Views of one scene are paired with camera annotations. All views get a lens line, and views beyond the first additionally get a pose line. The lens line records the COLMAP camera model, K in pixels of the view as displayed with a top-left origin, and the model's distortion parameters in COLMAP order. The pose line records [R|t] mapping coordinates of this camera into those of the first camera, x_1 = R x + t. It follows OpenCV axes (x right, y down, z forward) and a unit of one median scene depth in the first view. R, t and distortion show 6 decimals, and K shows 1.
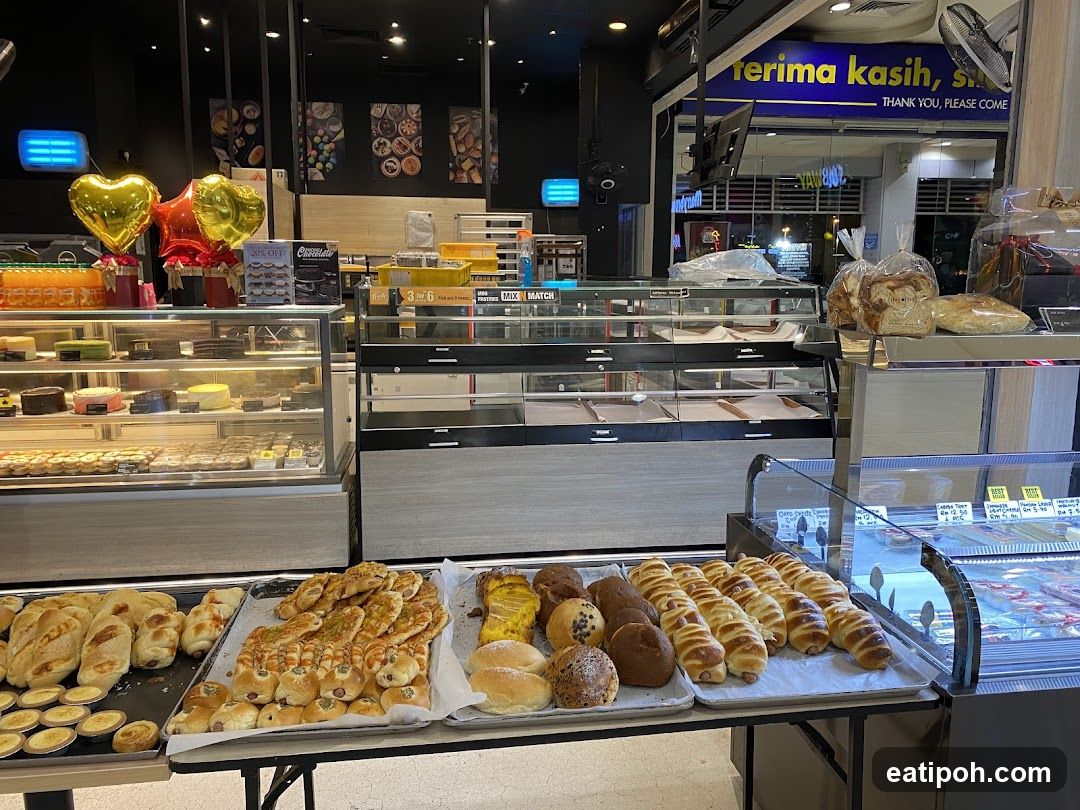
lens RADIAL K [[826.8, 0, 540.0], [0, 826.8, 405.0], [0, 0, 1]] dist [0.010635, 0.001364]
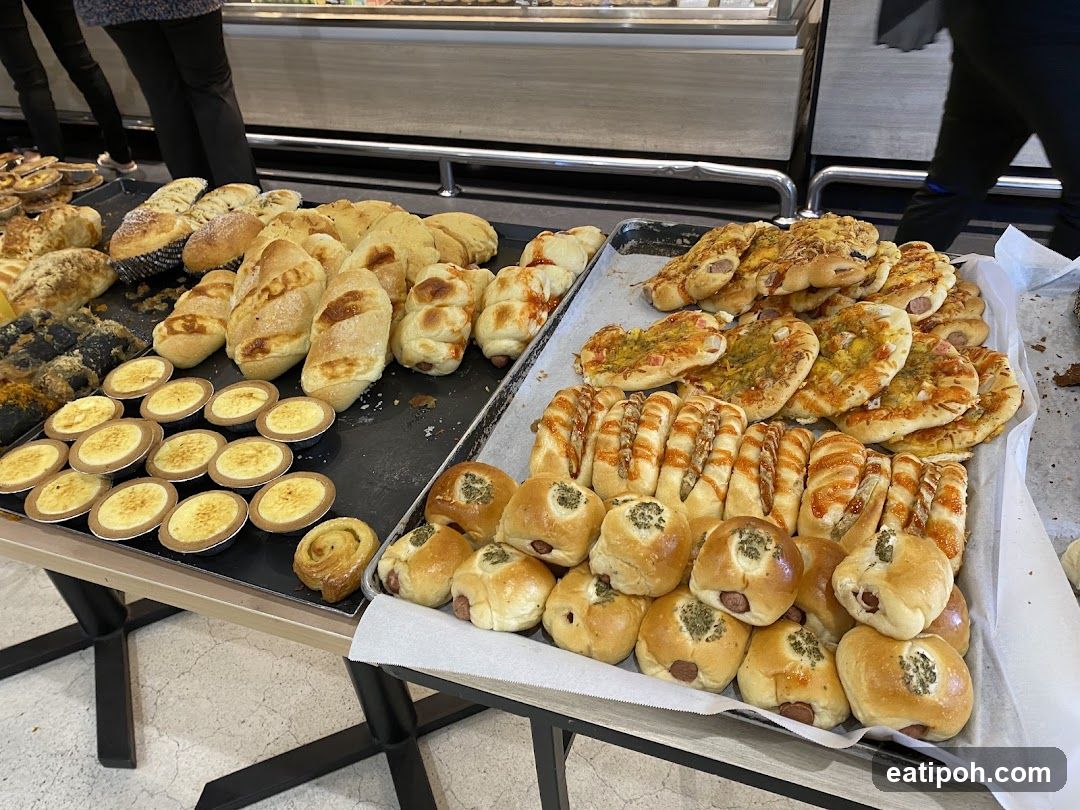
lens RADIAL K [[835.5, 0, 545.0], [0, 835.5, 427.4], [0, 0, 1]] dist [0.068198, -0.123888]
pose [[0.879066, 0.246437, -0.408059, -0.146600], [-0.006843, 0.862443, 0.506108, 0.057106], [0.476651, -0.442110, 0.759830, 0.564891]]
